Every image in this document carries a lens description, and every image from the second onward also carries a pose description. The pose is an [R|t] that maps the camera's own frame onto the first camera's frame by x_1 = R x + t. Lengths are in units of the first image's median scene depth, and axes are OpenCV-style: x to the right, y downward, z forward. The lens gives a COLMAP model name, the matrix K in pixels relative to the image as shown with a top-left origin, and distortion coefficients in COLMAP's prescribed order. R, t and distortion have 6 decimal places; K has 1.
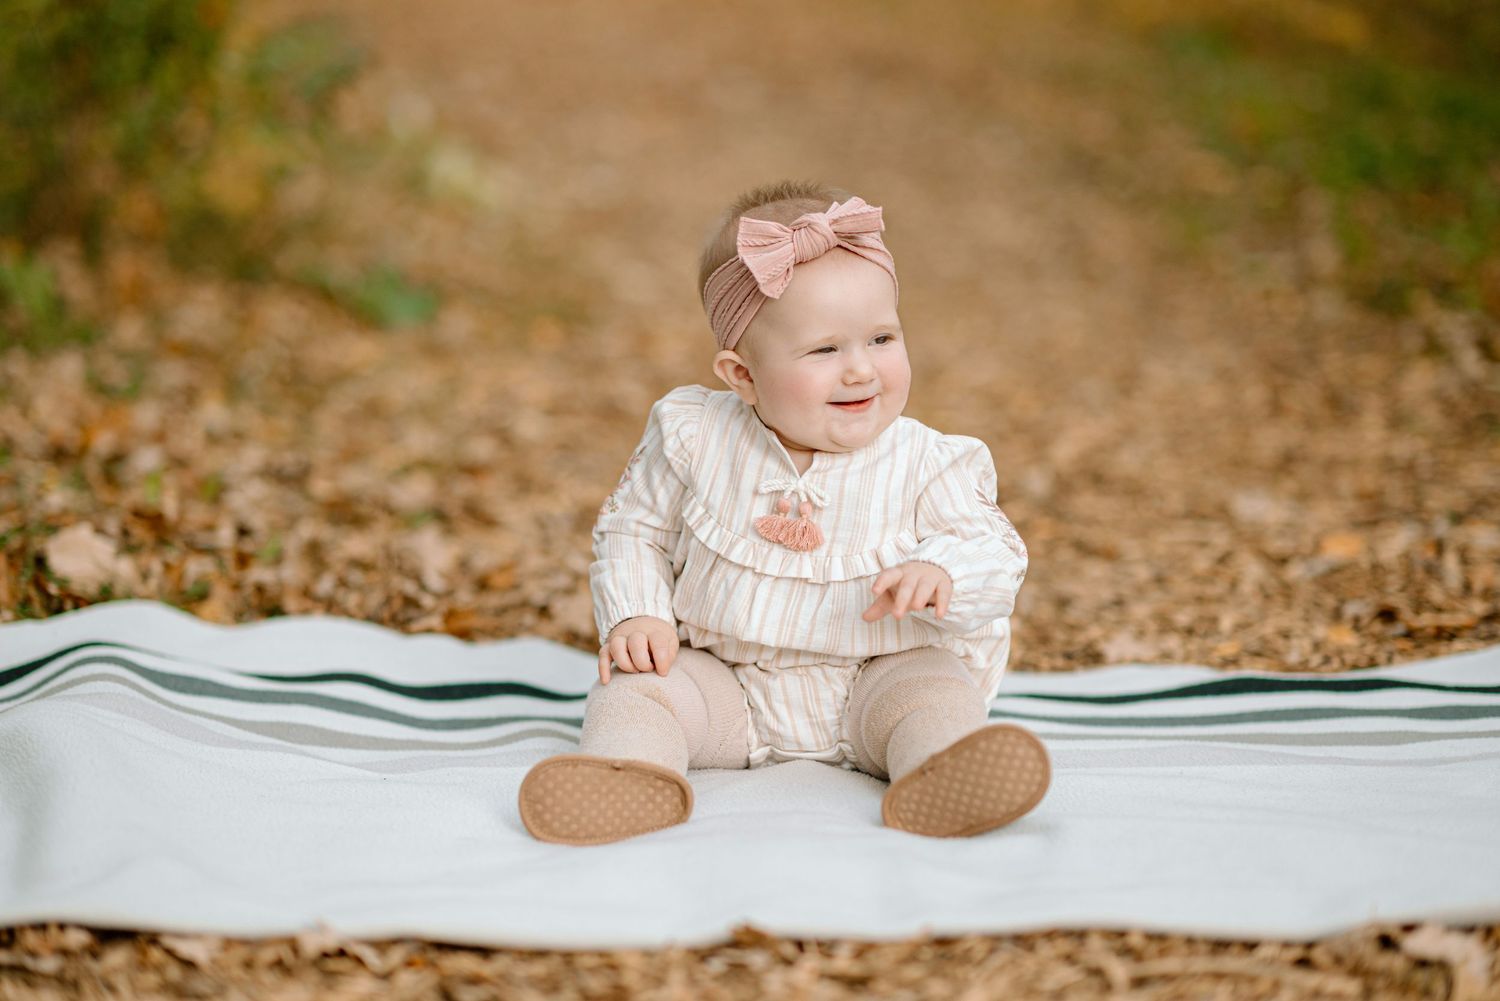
lens RADIAL K [[3700.9, 0, 750.1], [0, 3700.9, 500.6], [0, 0, 1]] dist [0.536816, -4.616778]
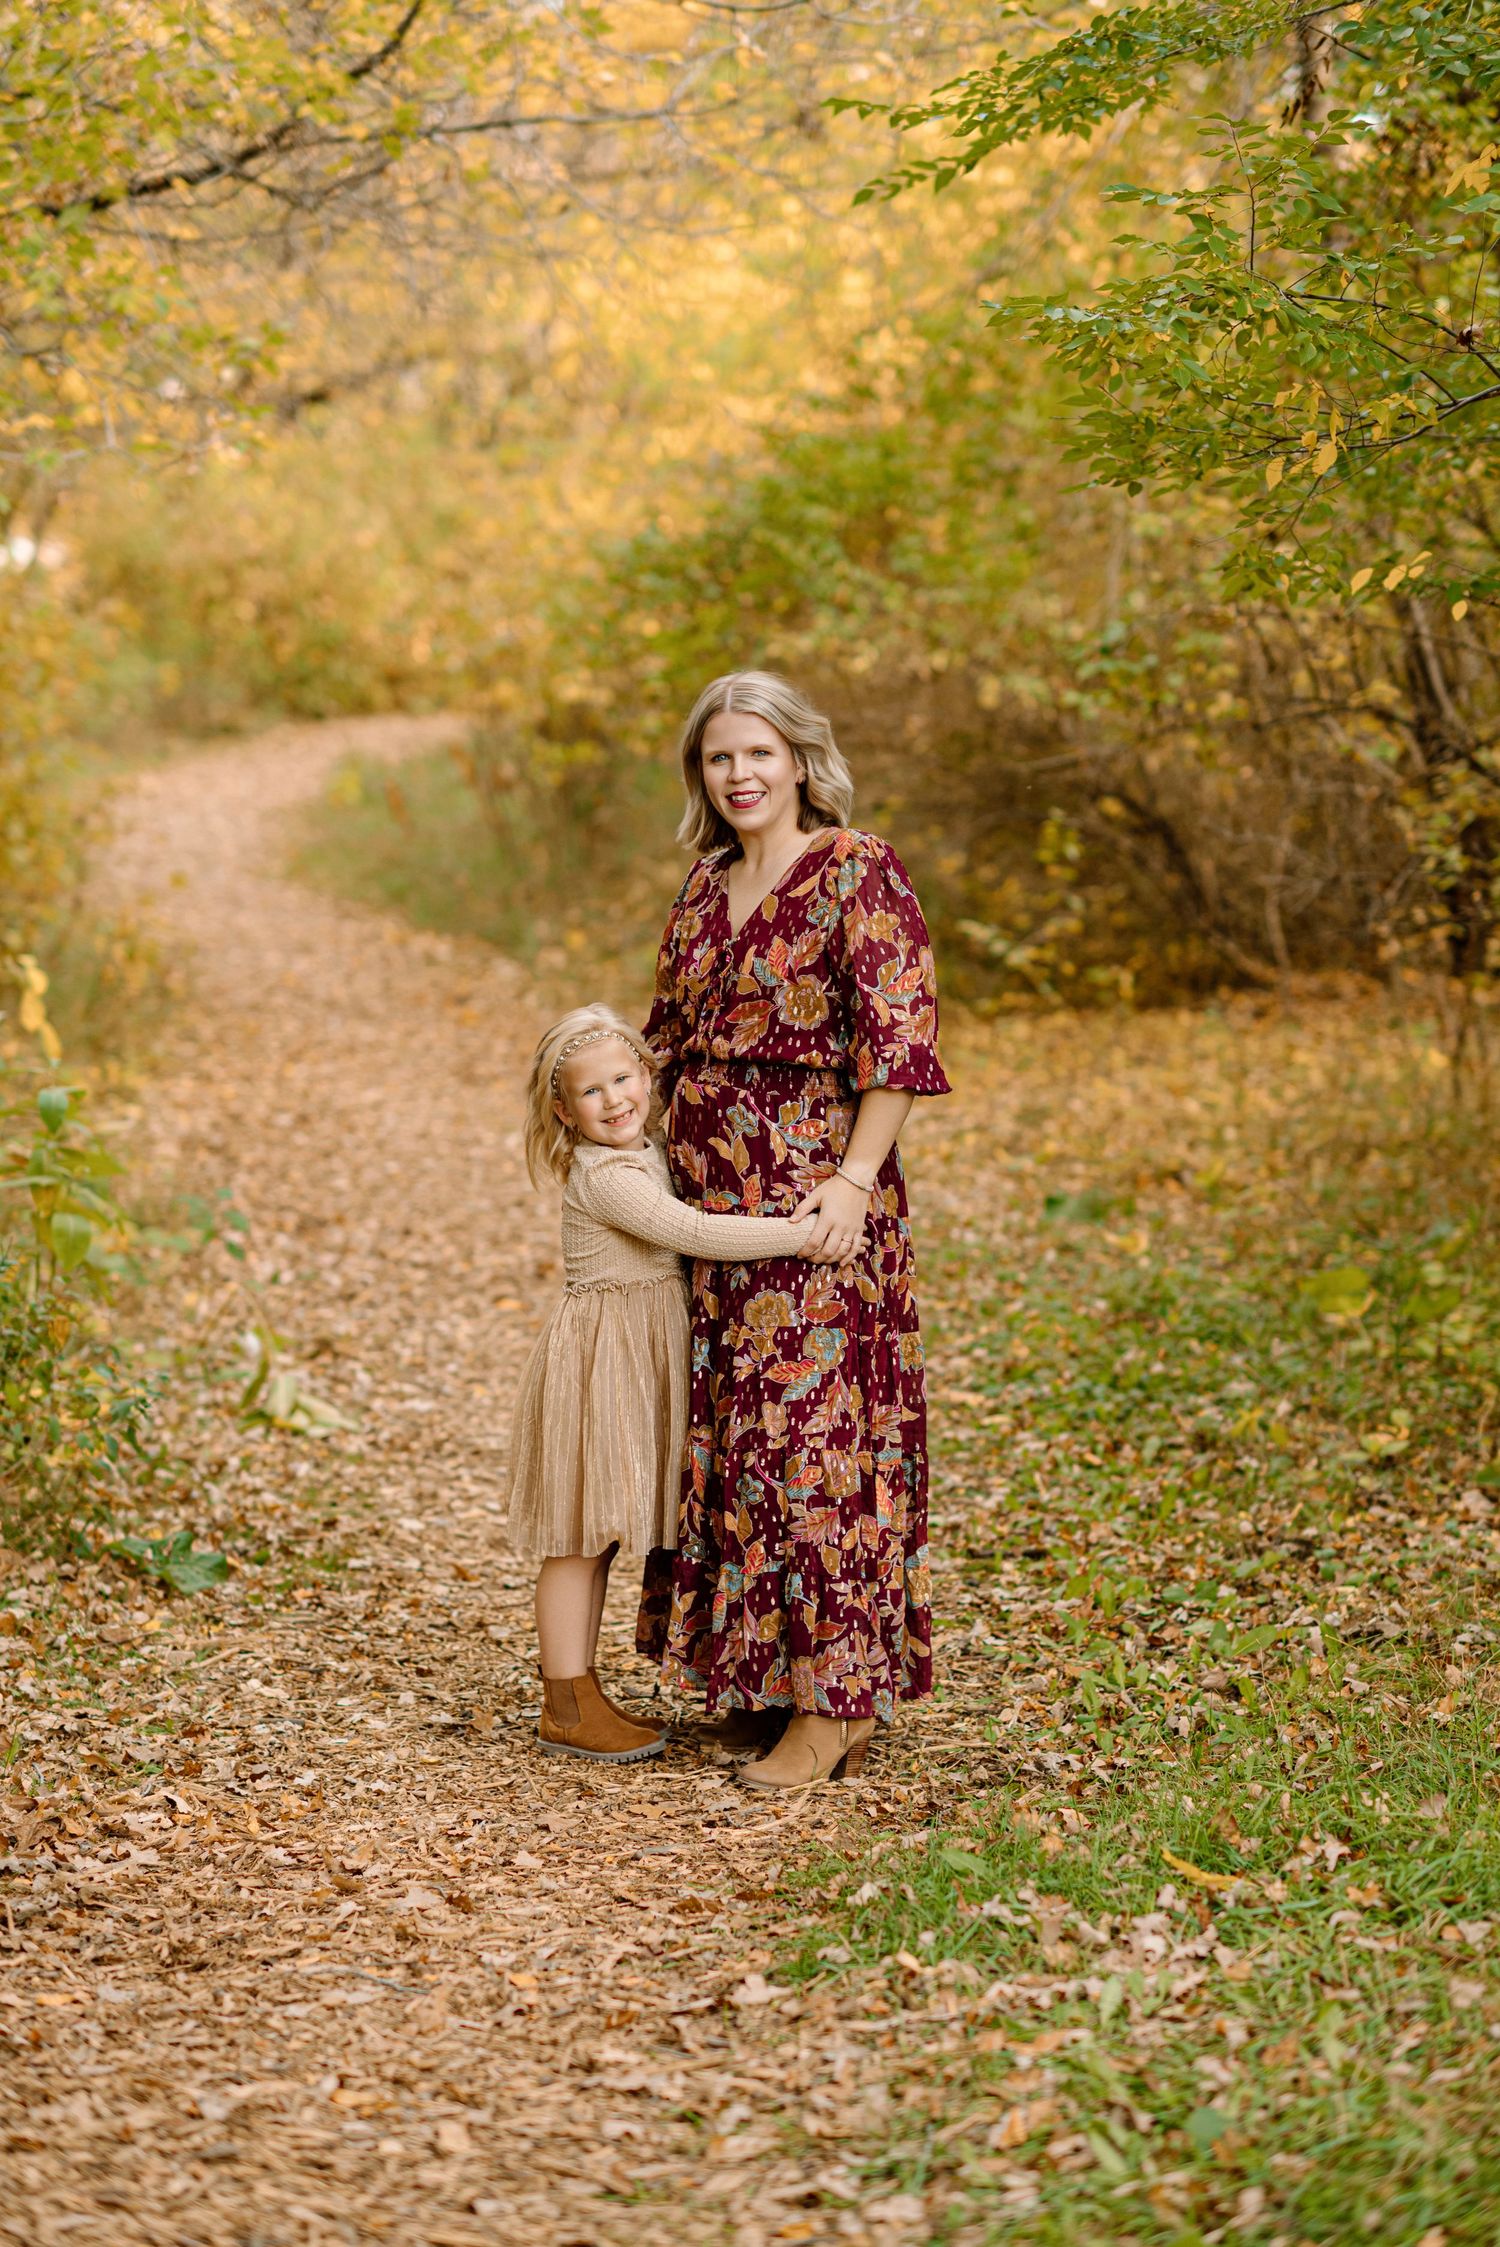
lens RADIAL K [[5408.0, 0, 749.0], [0, 5408.0, 1119.1], [0, 0, 1]] dist [0.458358, -3.607774]
pose [[0.999319, -0.002835, -0.036781, 0.238231], [-0.000202, 0.996607, -0.082302, -0.076185], [0.036890, 0.082253, 0.995928, -1.233551]]
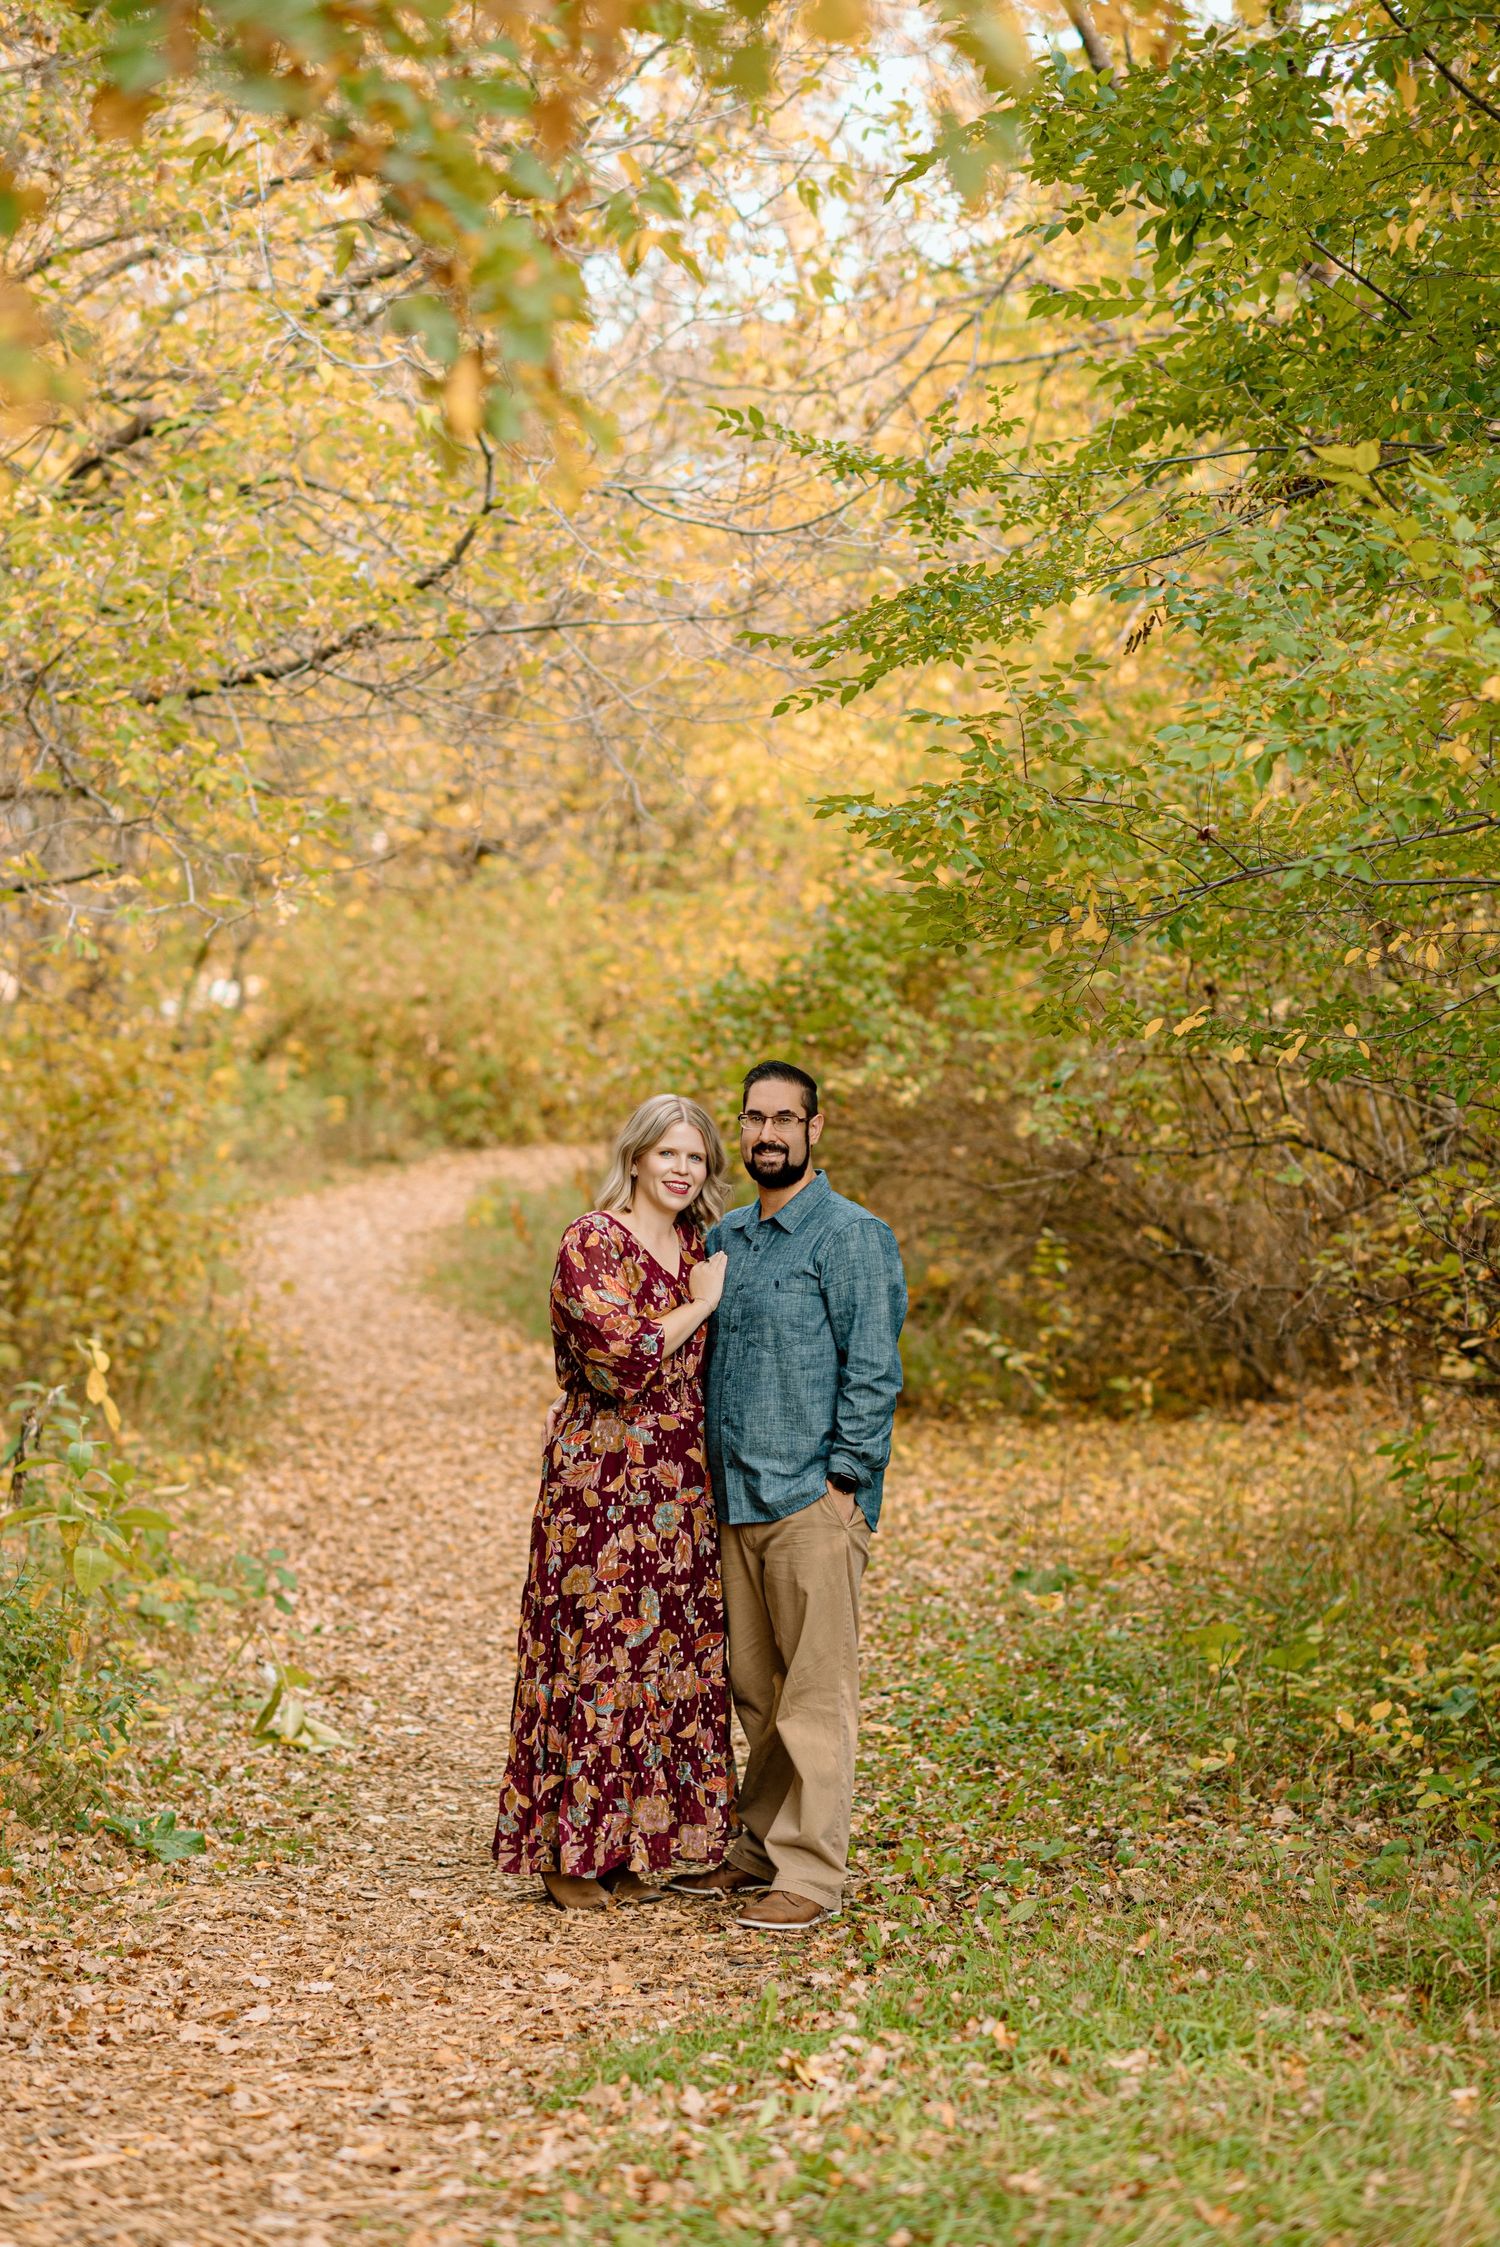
lens RADIAL K [[5446.7, 0, 741.4], [0, 5446.7, 1132.7], [0, 0, 1]] dist [0.497357, -4.036004]
pose [[0.996586, 0.005722, -0.082359, 0.460975], [-0.018851, 0.987013, -0.159531, 0.021663], [0.080377, 0.160539, 0.983751, -1.772270]]
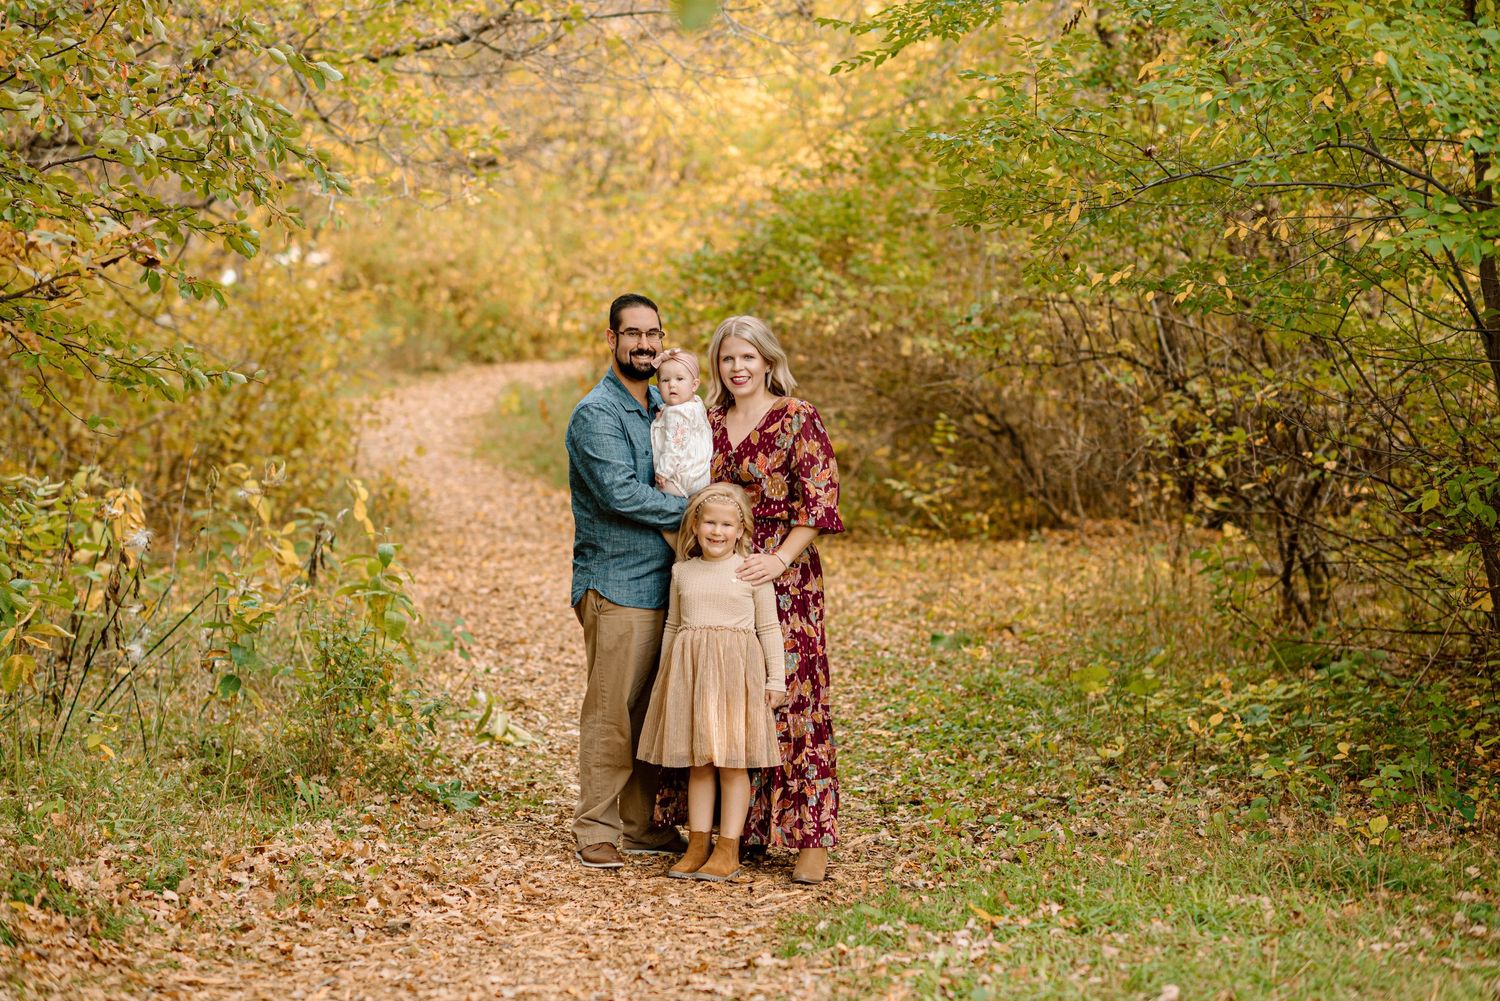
lens RADIAL K [[3642.4, 0, 737.7], [0, 3642.4, 505.6], [0, 0, 1]] dist [0.522913, -4.608433]
pose [[0.999080, 0.013458, -0.040721, 0.250212], [-0.018277, 0.992559, -0.120381, 0.055638], [0.038798, 0.121015, 0.991892, -1.896385]]
